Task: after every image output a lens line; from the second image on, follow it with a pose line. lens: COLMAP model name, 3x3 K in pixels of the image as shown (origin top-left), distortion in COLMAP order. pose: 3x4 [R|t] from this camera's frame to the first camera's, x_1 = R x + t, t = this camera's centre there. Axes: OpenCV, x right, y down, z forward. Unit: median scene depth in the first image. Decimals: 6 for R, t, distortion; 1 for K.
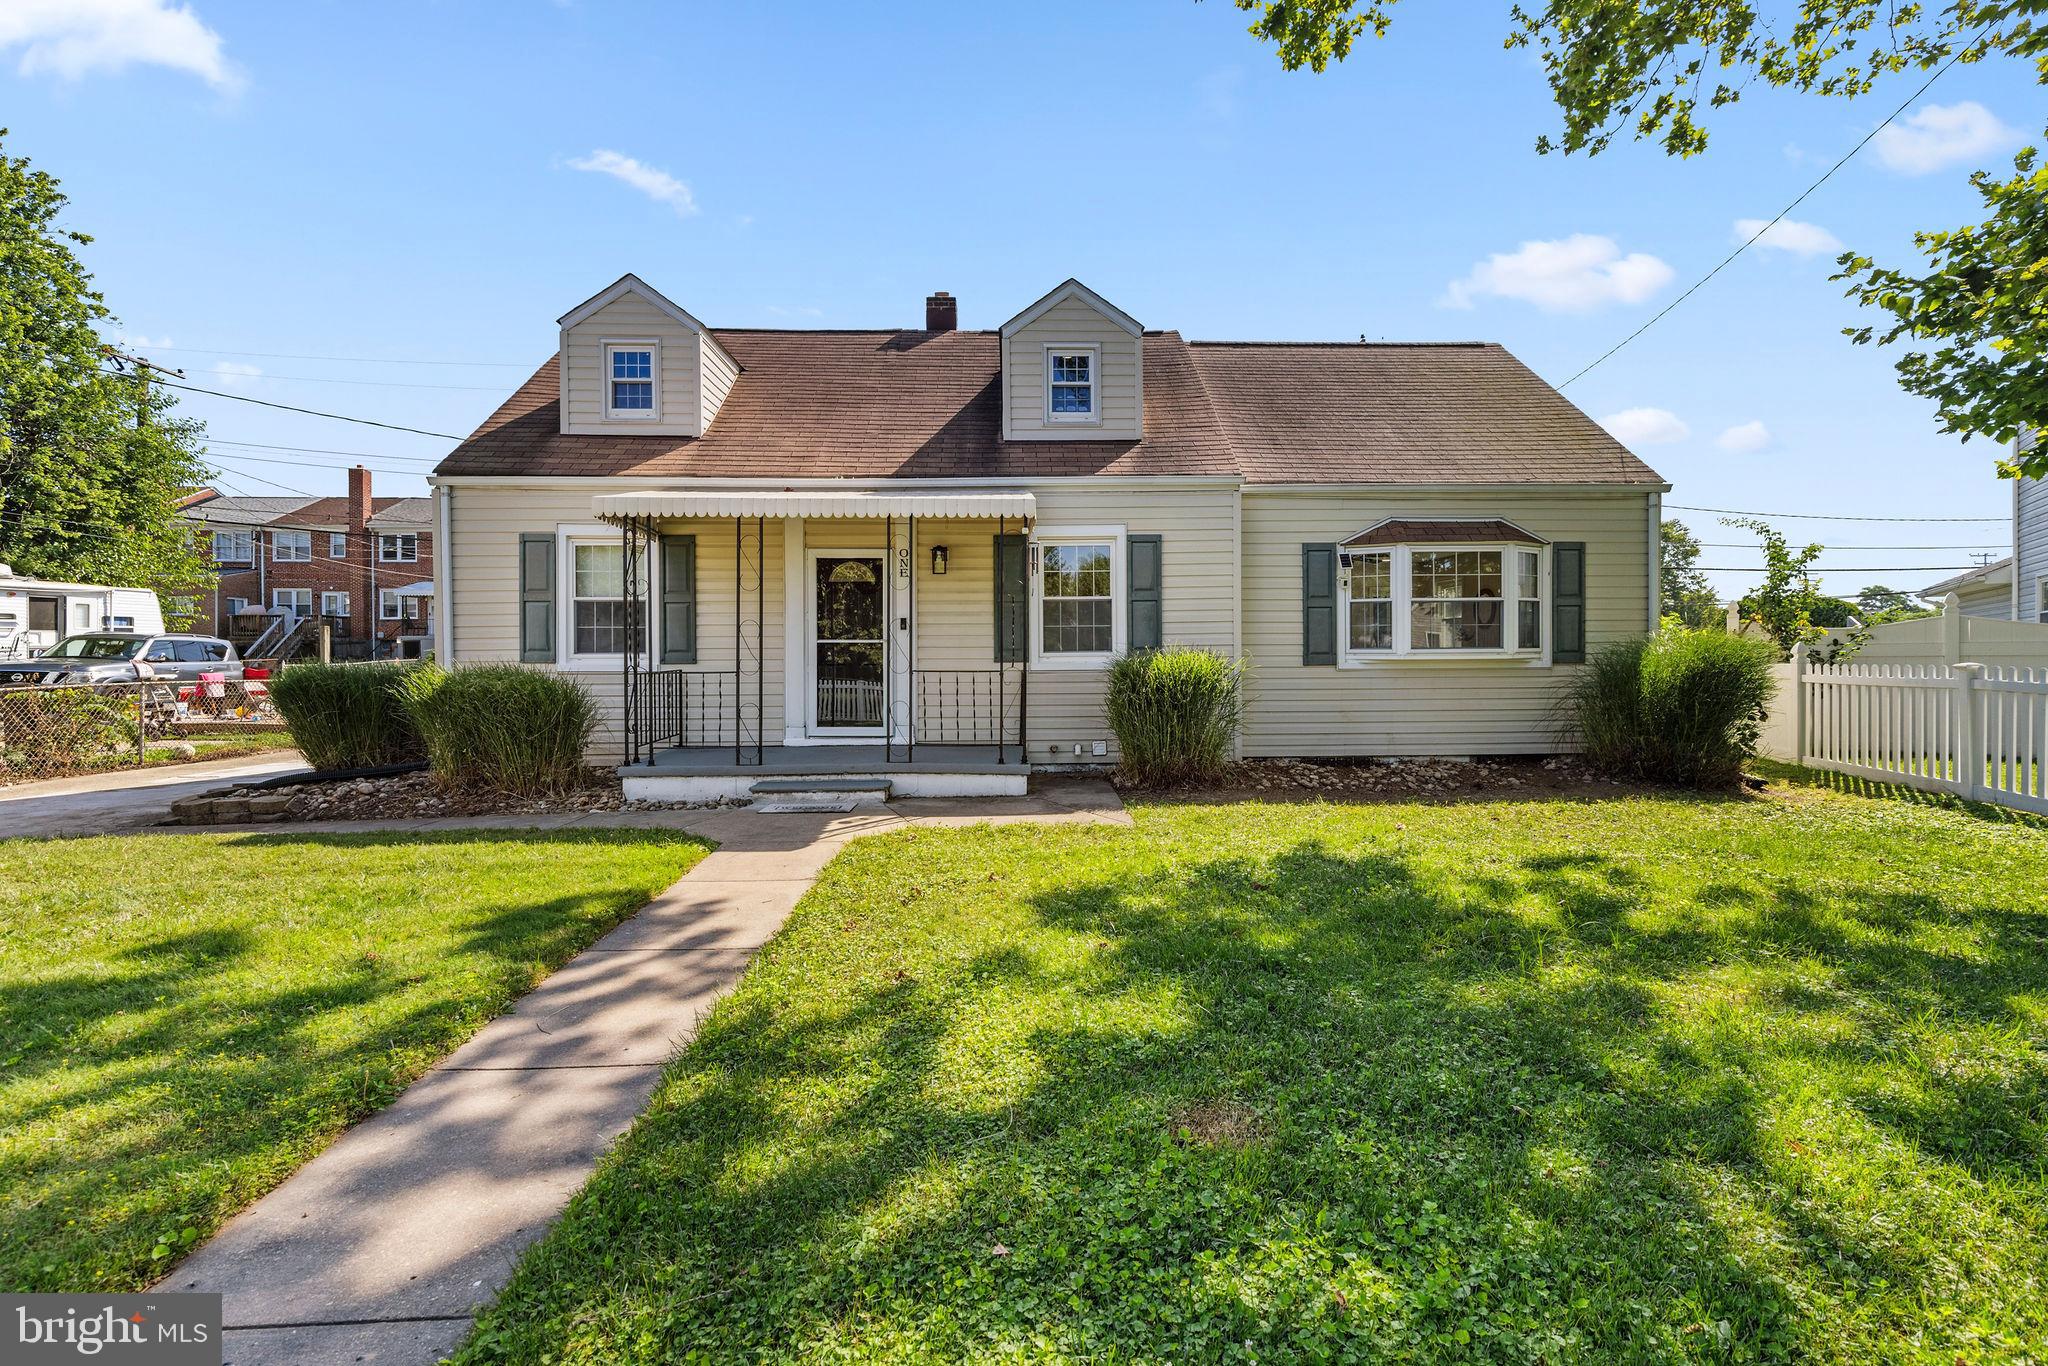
lens RADIAL K [[896.4, 0, 1024.0], [0, 896.4, 683.0], [0, 0, 1]] dist [0.000611, 0.000317]
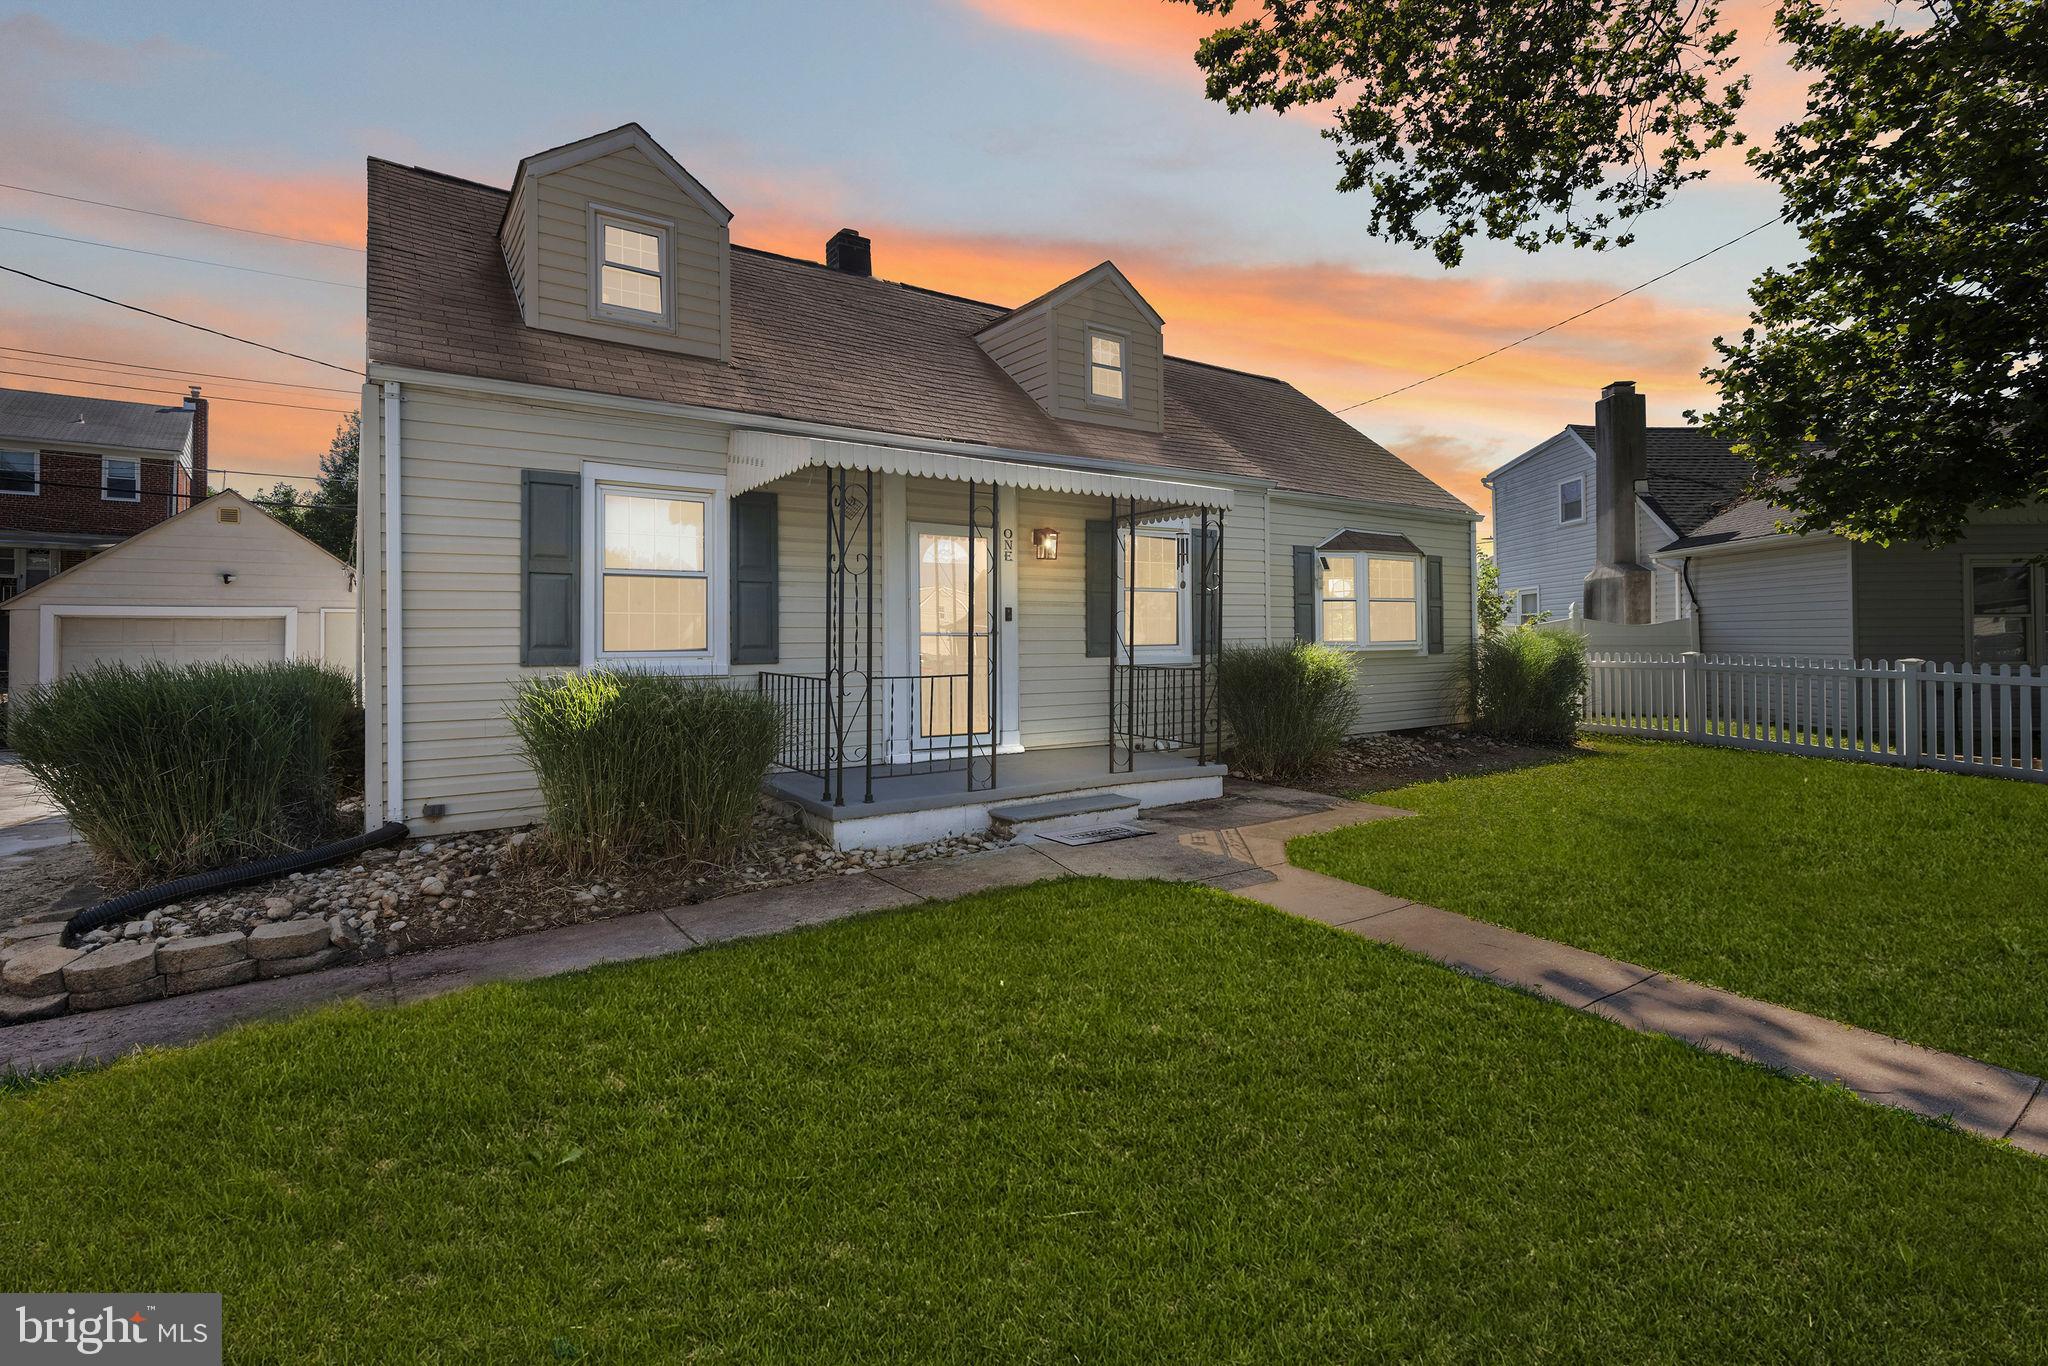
lens RADIAL K [[931.5, 0, 1026.2], [0, 931.5, 636.9], [0, 0, 1]] dist [0.000339, 0.000017]
pose [[0.846232, 0.001225, 0.532813, -0.596603], [0.015919, 0.999493, -0.027581, -0.018581], [-0.532576, 0.031821, 0.845784, 0.220003]]
